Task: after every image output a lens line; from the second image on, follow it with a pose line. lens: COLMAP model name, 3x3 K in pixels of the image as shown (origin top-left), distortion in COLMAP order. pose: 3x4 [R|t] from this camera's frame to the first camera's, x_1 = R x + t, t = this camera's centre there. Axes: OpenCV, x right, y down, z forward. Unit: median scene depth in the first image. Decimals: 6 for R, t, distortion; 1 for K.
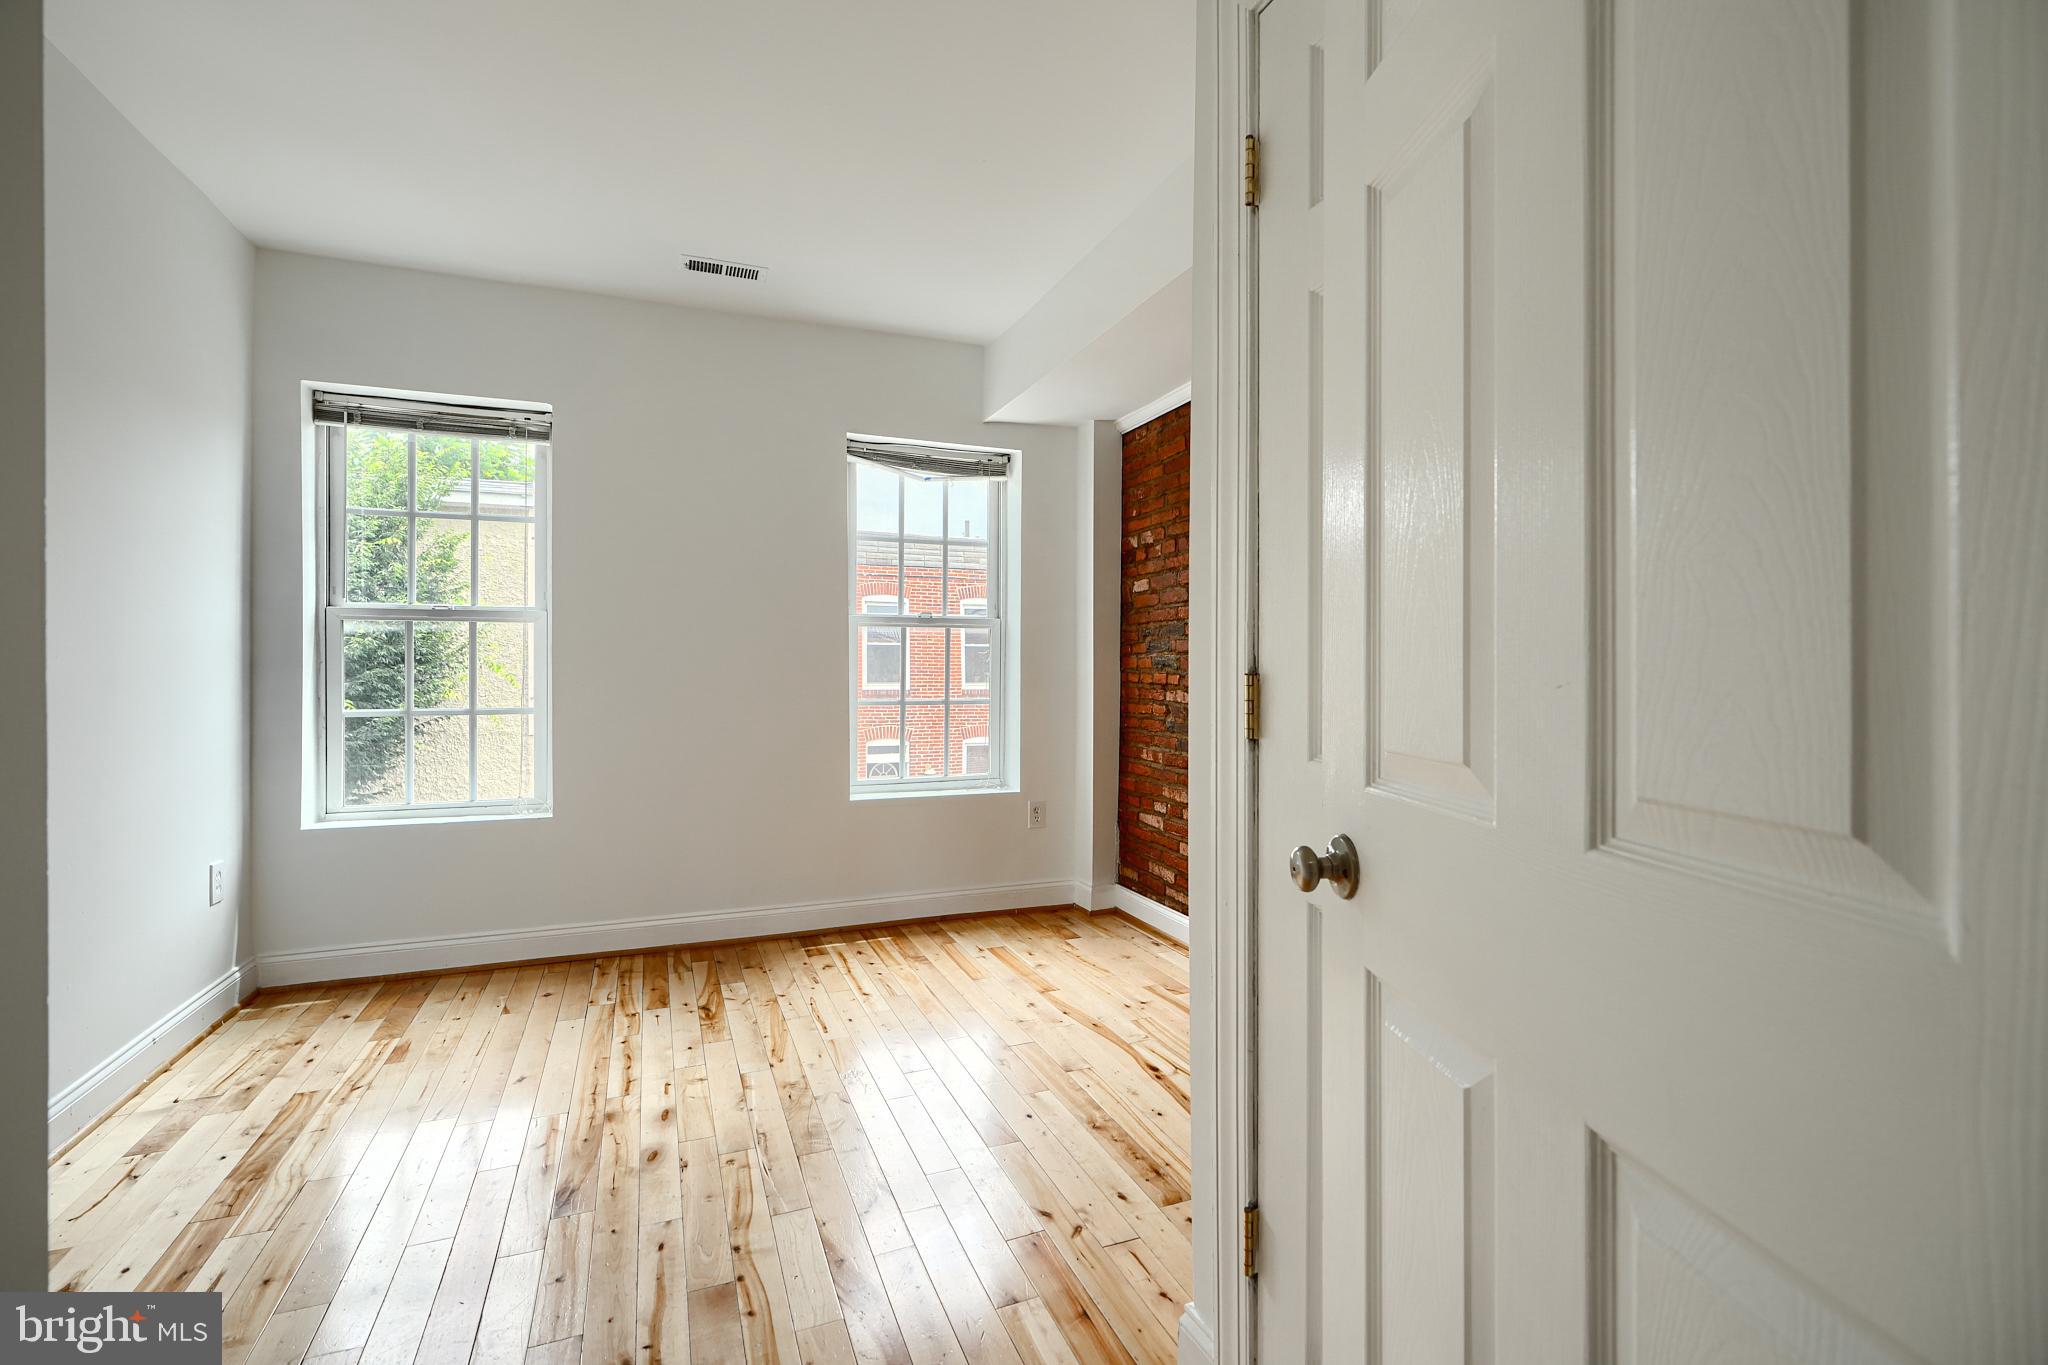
lens RADIAL K [[920.3, 0, 1031.2], [0, 920.3, 668.9], [0, 0, 1]] dist [0.000330, 0.000472]
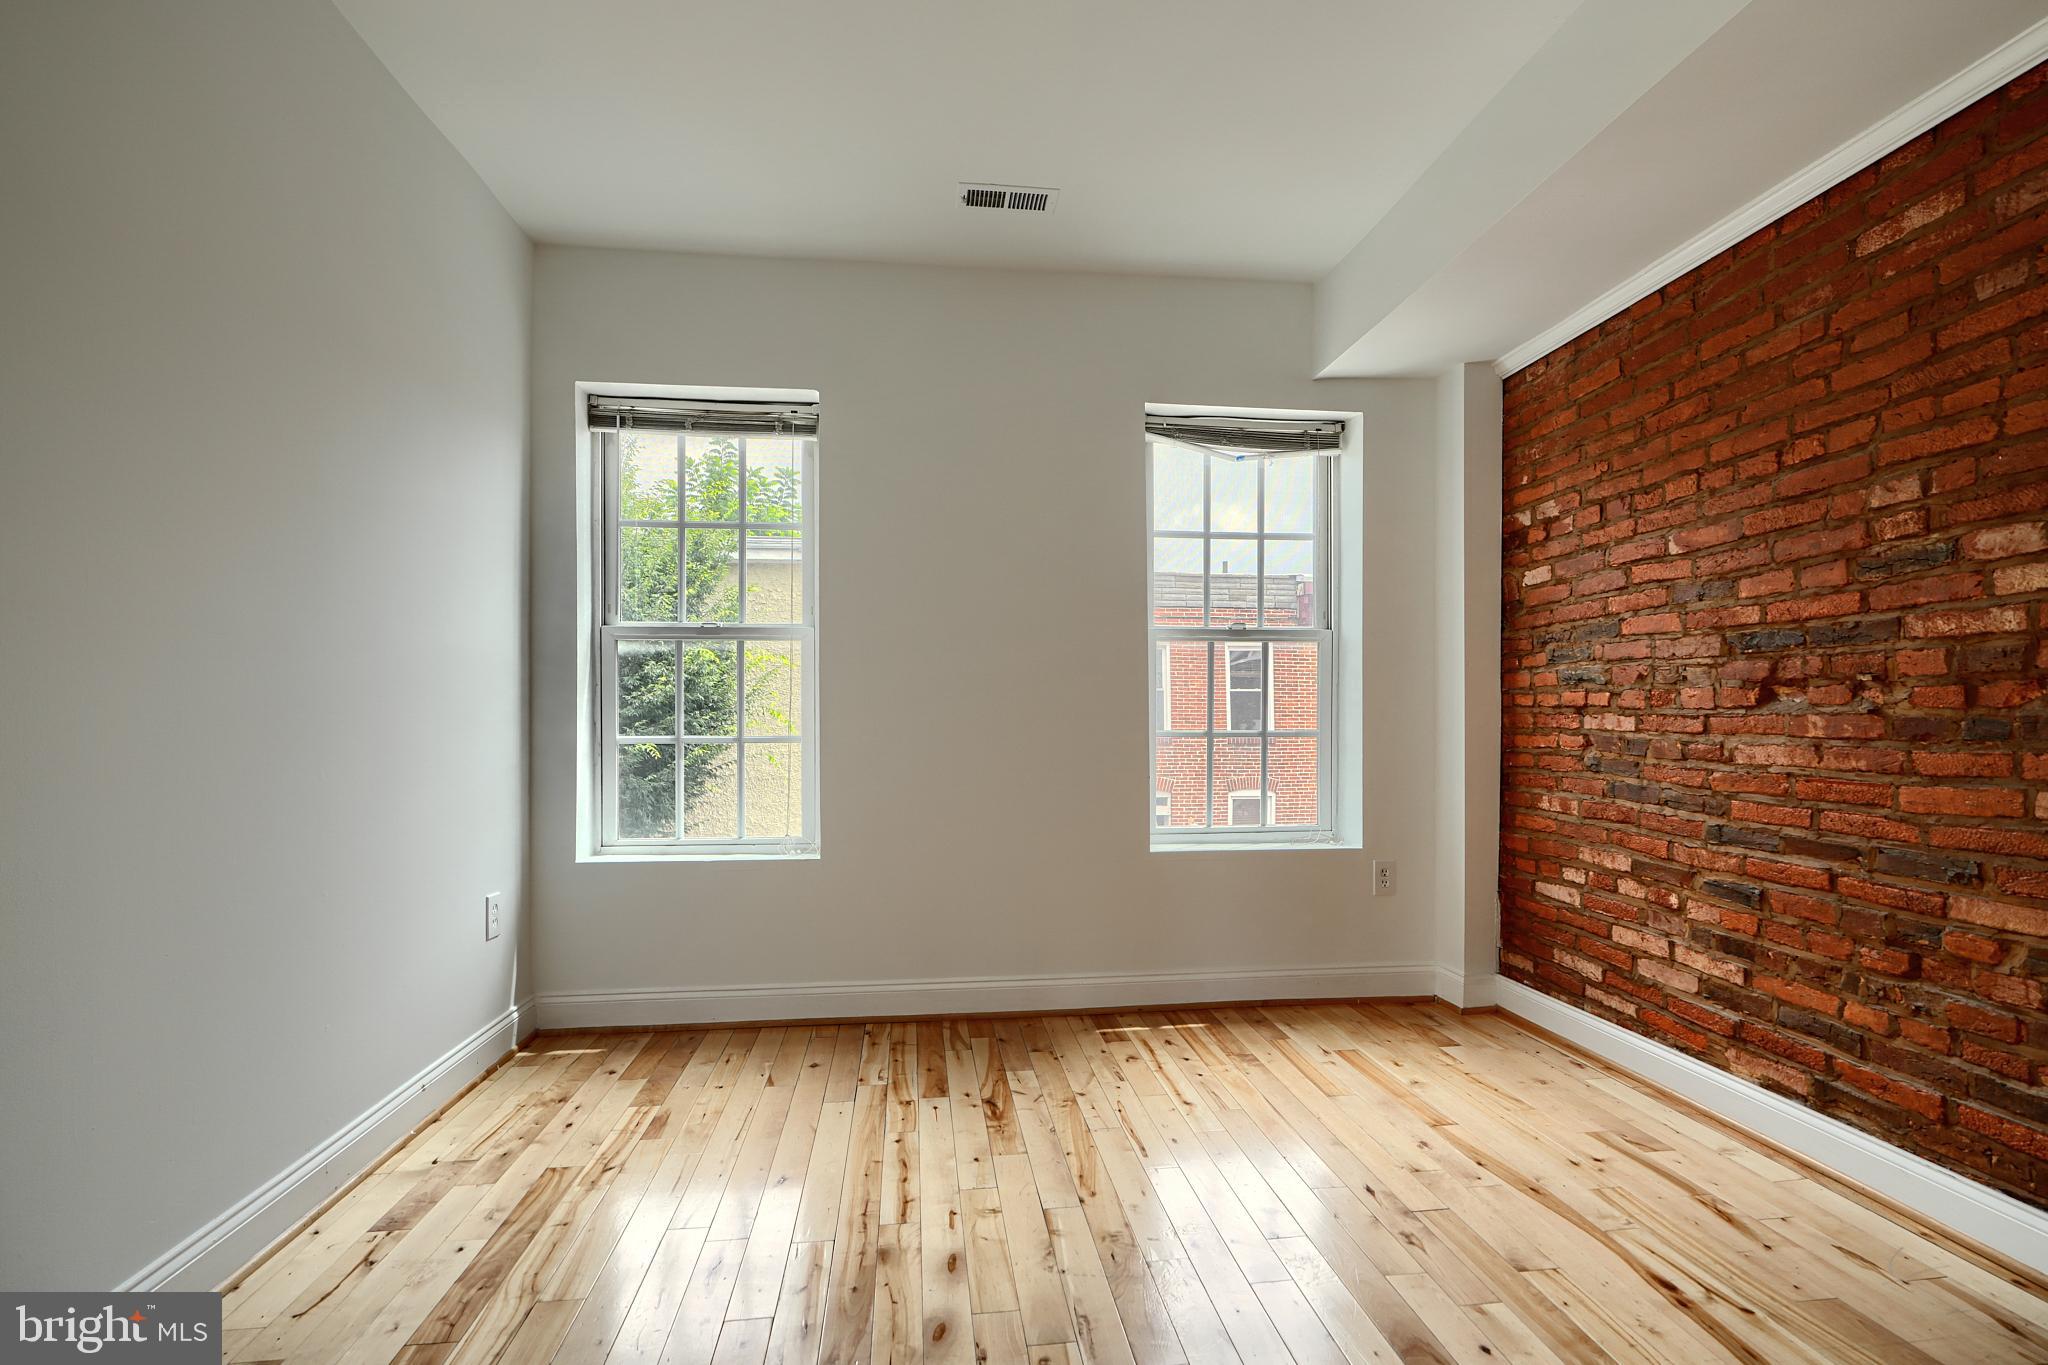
lens RADIAL K [[920.3, 0, 1024.2], [0, 920.3, 717.3], [0, 0, 1]] dist [0.000330, 0.000472]
pose [[0.963879, -0.005477, -0.266286, -0.101404], [0.003376, 0.999959, -0.008345, 0.035145], [0.266321, 0.007145, 0.963858, 0.211856]]
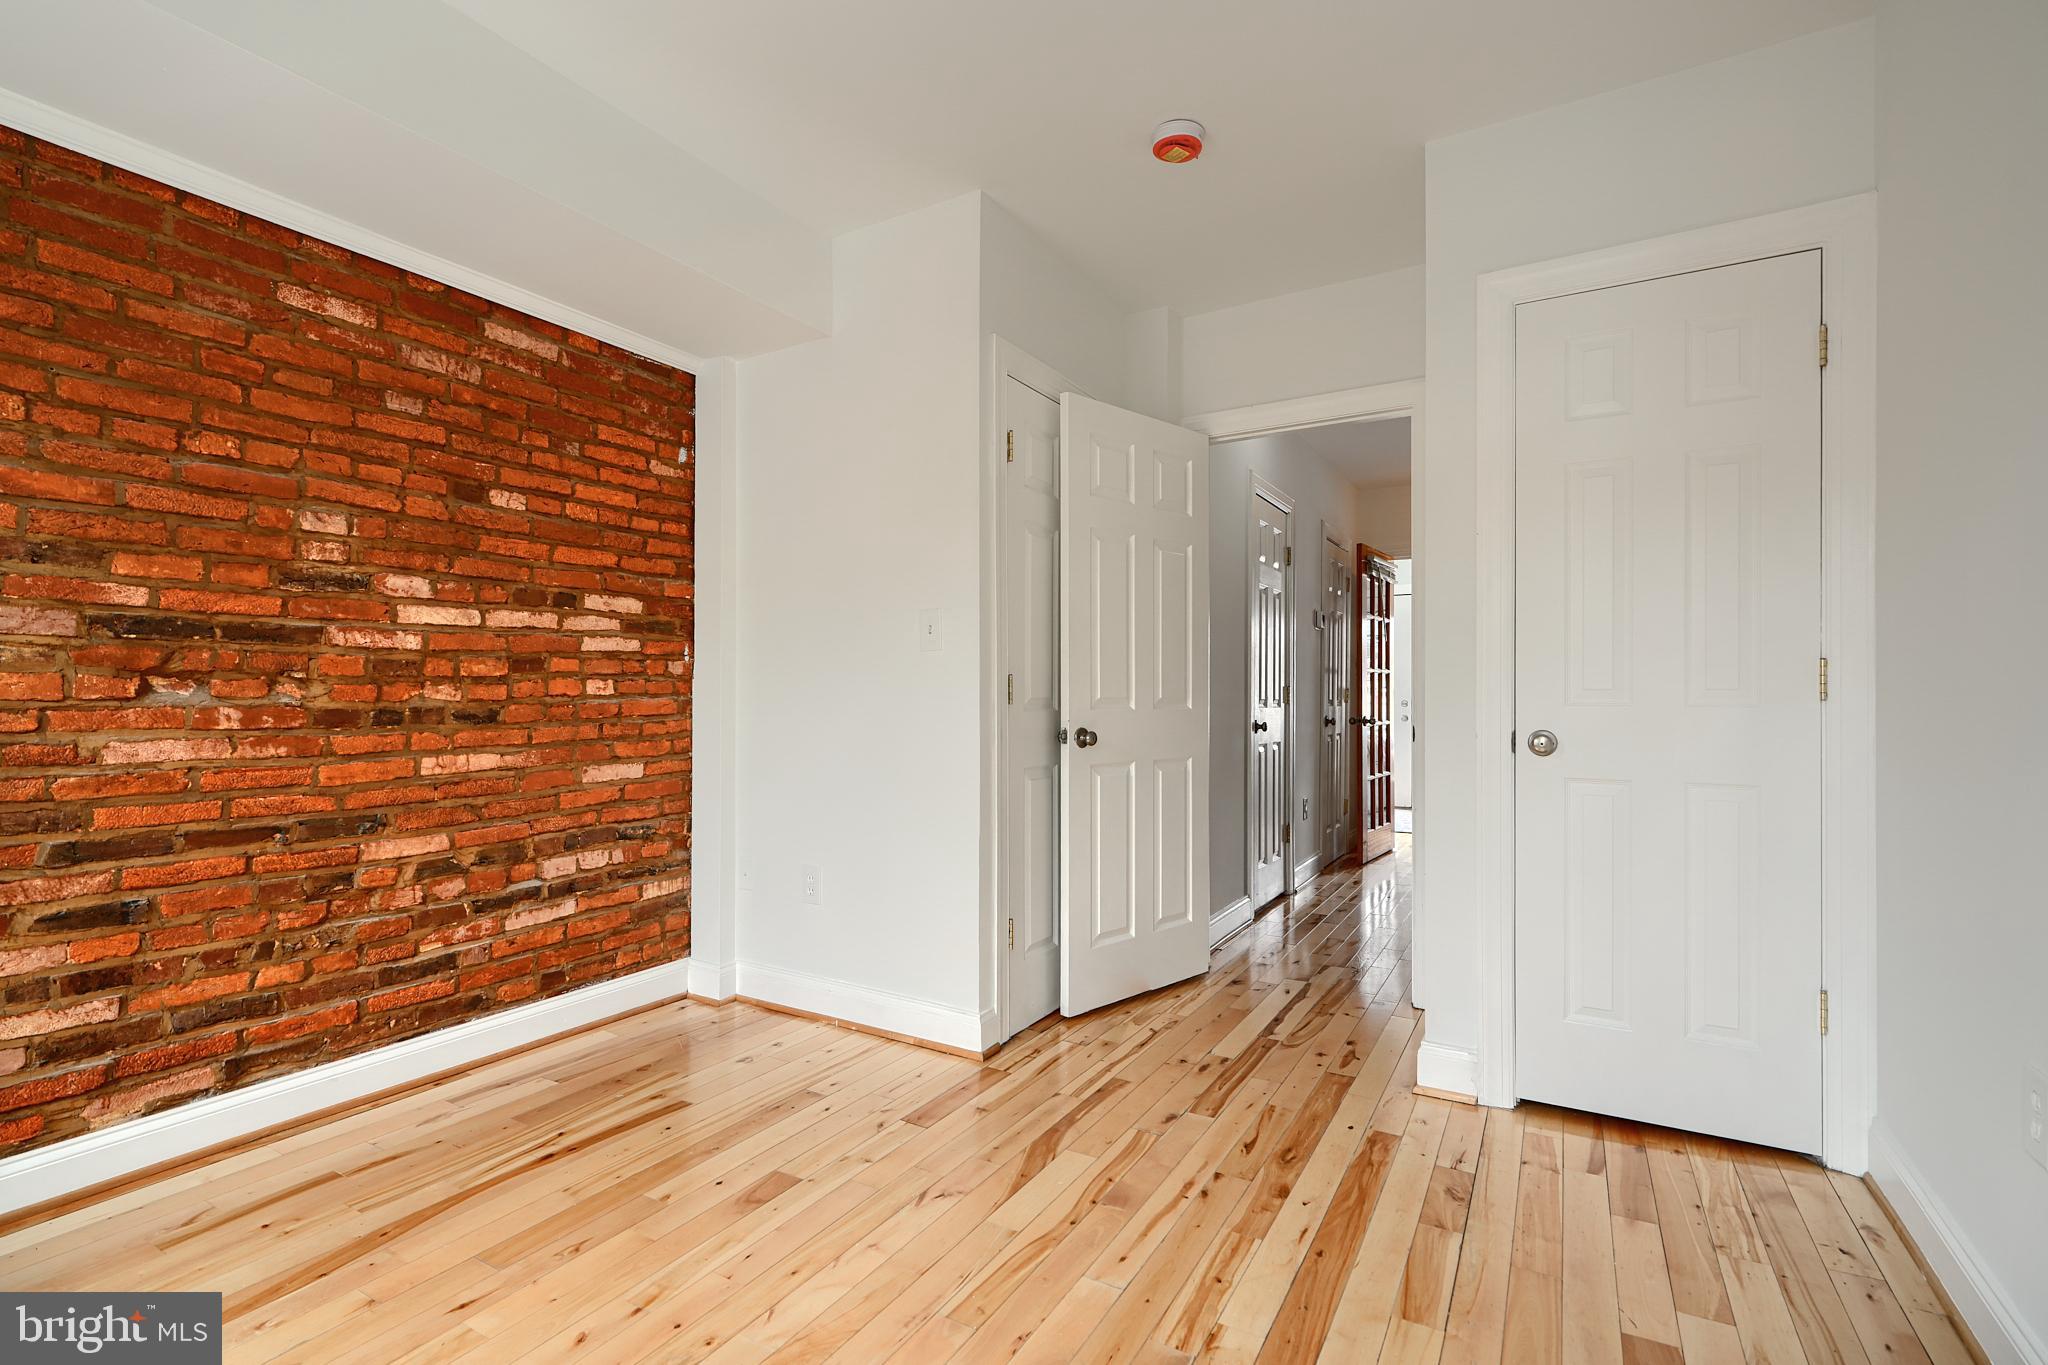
lens RADIAL K [[920.3, 0, 1024.8], [0, 920.3, 690.1], [0, 0, 1]] dist [0.000330, 0.000472]
pose [[-0.602527, 0.000857, 0.798098, -0.619089], [0.000904, 1.000000, -0.000392, 0.018011], [-0.798098, 0.000485, -0.602527, 0.927170]]
